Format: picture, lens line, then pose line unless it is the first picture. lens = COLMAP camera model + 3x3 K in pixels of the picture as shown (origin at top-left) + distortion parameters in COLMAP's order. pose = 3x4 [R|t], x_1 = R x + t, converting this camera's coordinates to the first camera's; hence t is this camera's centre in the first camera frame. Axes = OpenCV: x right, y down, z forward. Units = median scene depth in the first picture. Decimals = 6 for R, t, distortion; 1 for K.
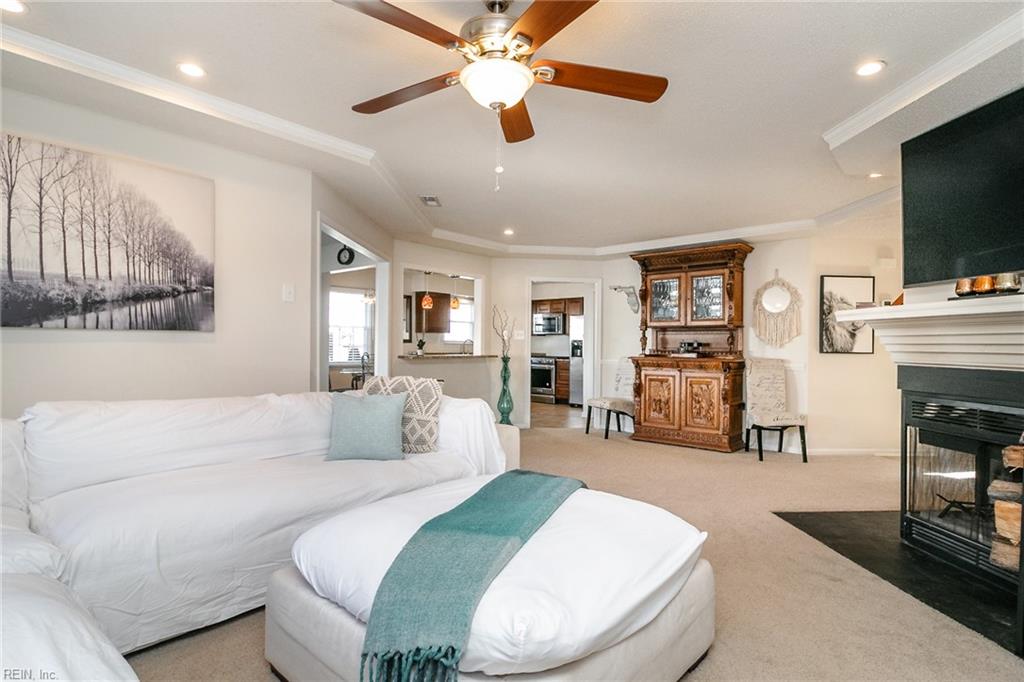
lens RADIAL K [[509.4, 0, 512.0], [0, 509.4, 341.0], [0, 0, 1]] dist [-0.000494, -0.000094]
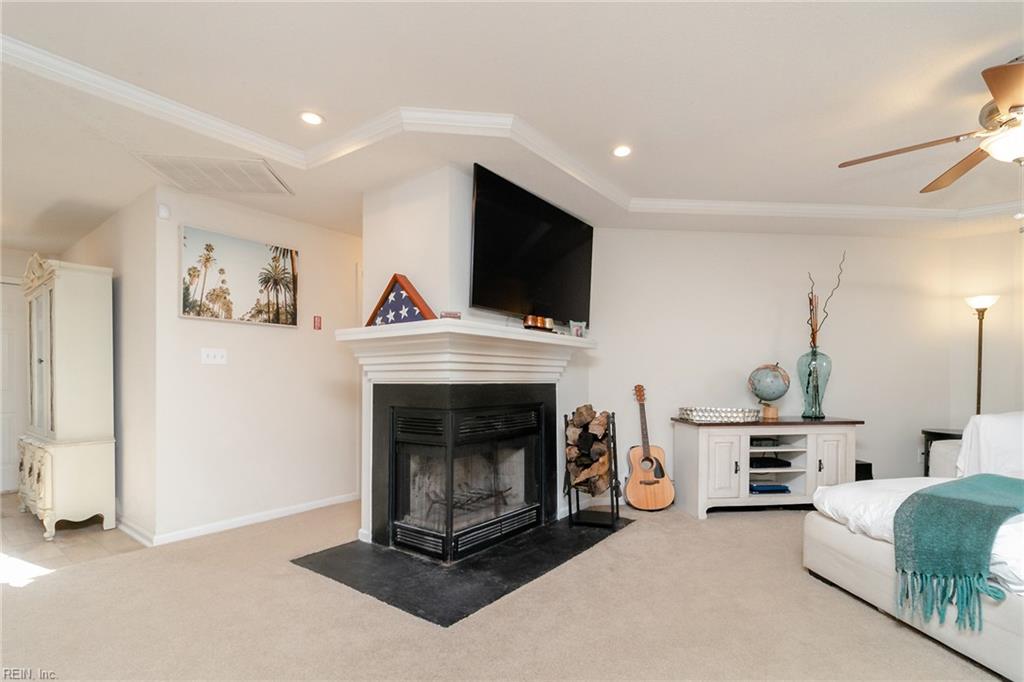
lens RADIAL K [[489.8, 0, 507.8], [0, 489.8, 383.7], [0, 0, 1]] dist [-0.001034, -0.000010]
pose [[-0.733555, -0.017226, 0.679411, 0.047458], [-0.011262, 0.999850, 0.013191, 0.036300], [-0.679536, 0.002025, -0.733639, 1.741120]]
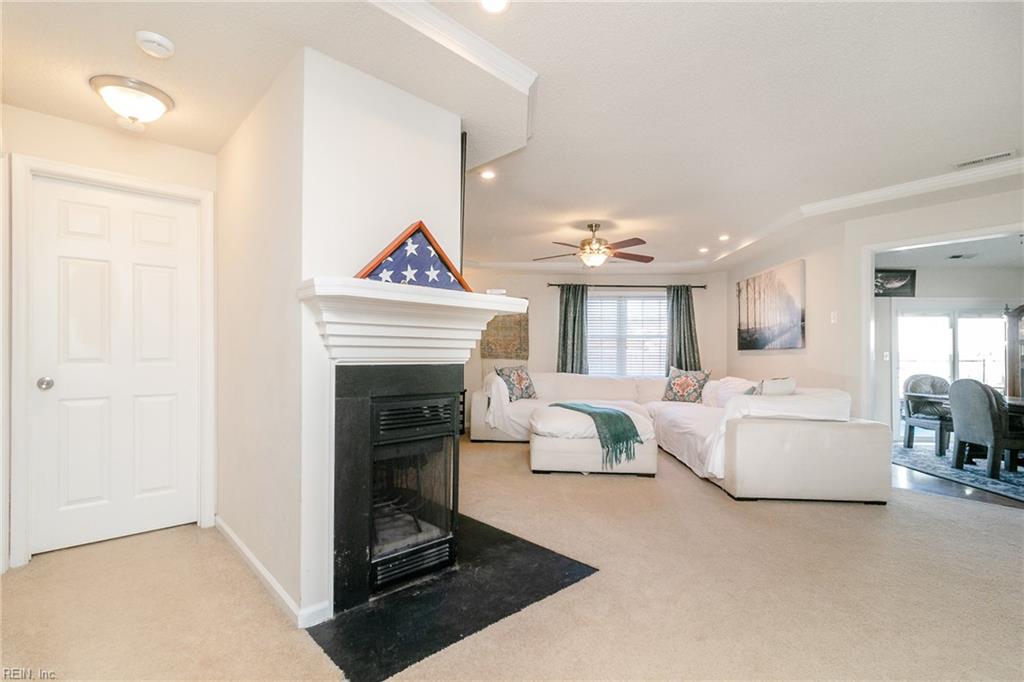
lens RADIAL K [[479.5, 0, 509.9], [0, 479.5, 355.2], [0, 0, 1]] dist [-0.000690, 0.000011]
pose [[-0.785873, -0.019888, -0.618068, 1.298440], [-0.013337, 0.999795, -0.015214, 0.047315], [0.618244, -0.003713, -0.785977, 1.841002]]
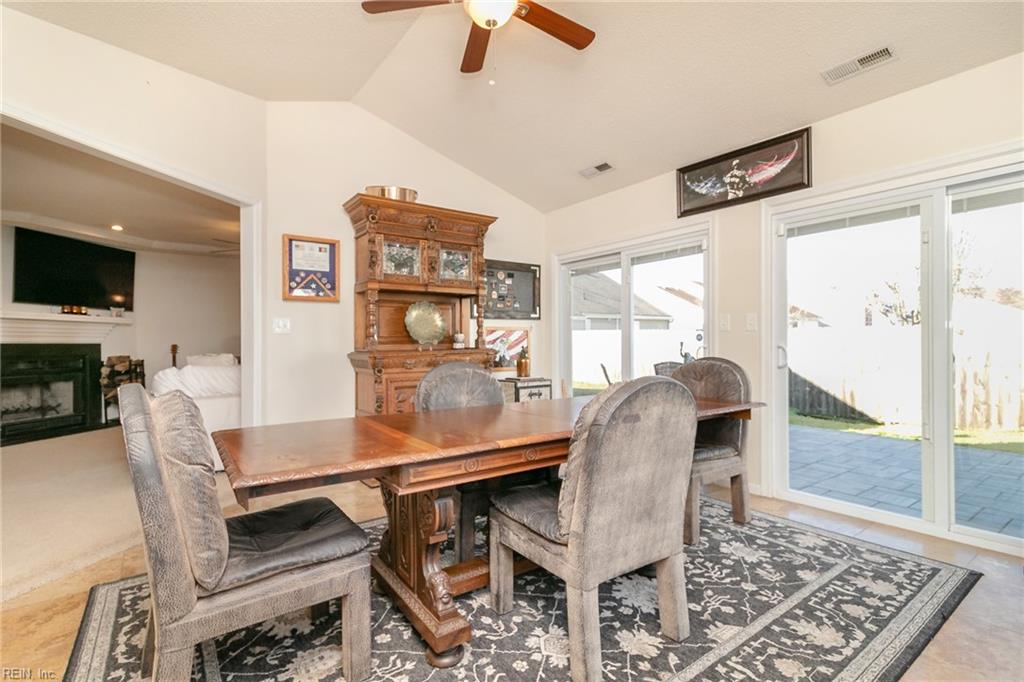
lens RADIAL K [[475.1, 0, 507.4], [0, 475.1, 343.3], [0, 0, 1]] dist [0.000837, 0.000274]
pose [[-0.972990, -0.008156, 0.230705, -1.509102], [-0.009082, 0.999954, -0.002952, 0.040416], [-0.230670, -0.004968, -0.973019, 2.405089]]
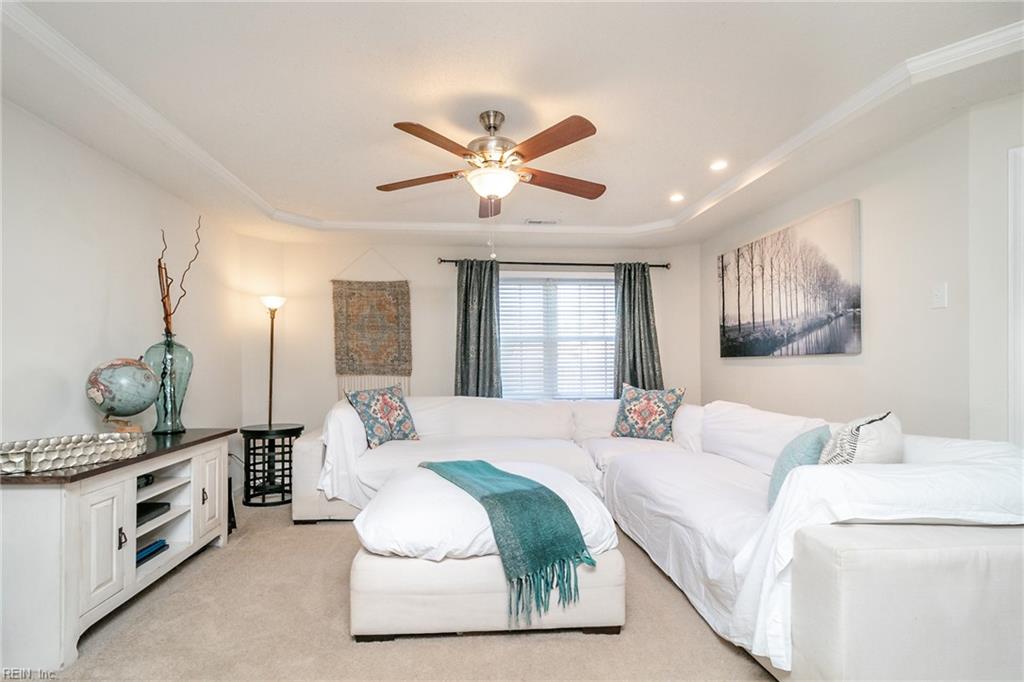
lens RADIAL K [[491.9, 0, 501.3], [0, 491.9, 362.9], [0, 0, 1]] dist [0.000082, 0.000213]
pose [[-0.703176, -0.010471, -0.710939, 0.623031], [0.001882, 0.999861, -0.016588, 0.015256], [0.711013, -0.013003, -0.703058, 1.310368]]
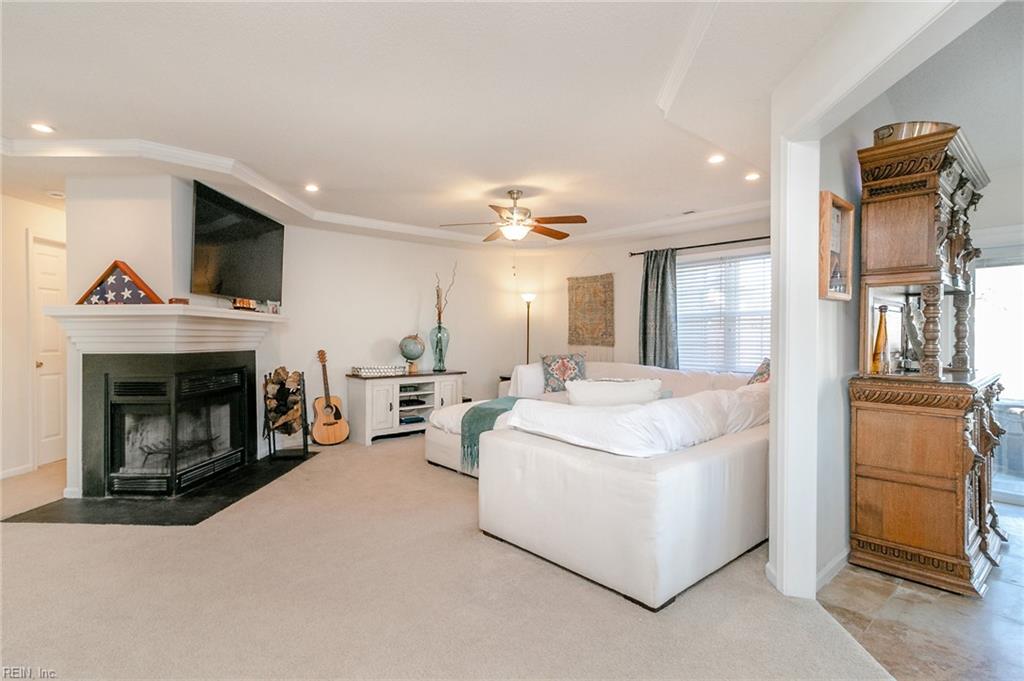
lens RADIAL K [[508.3, 0, 480.8], [0, 508.3, 346.1], [0, 0, 1]] dist [0.000865, 0.000417]
pose [[-0.987190, -0.014082, 0.158925, -0.169893], [-0.012110, 0.999837, 0.013373, 0.005290], [-0.159087, 0.011277, -0.987200, 2.251130]]
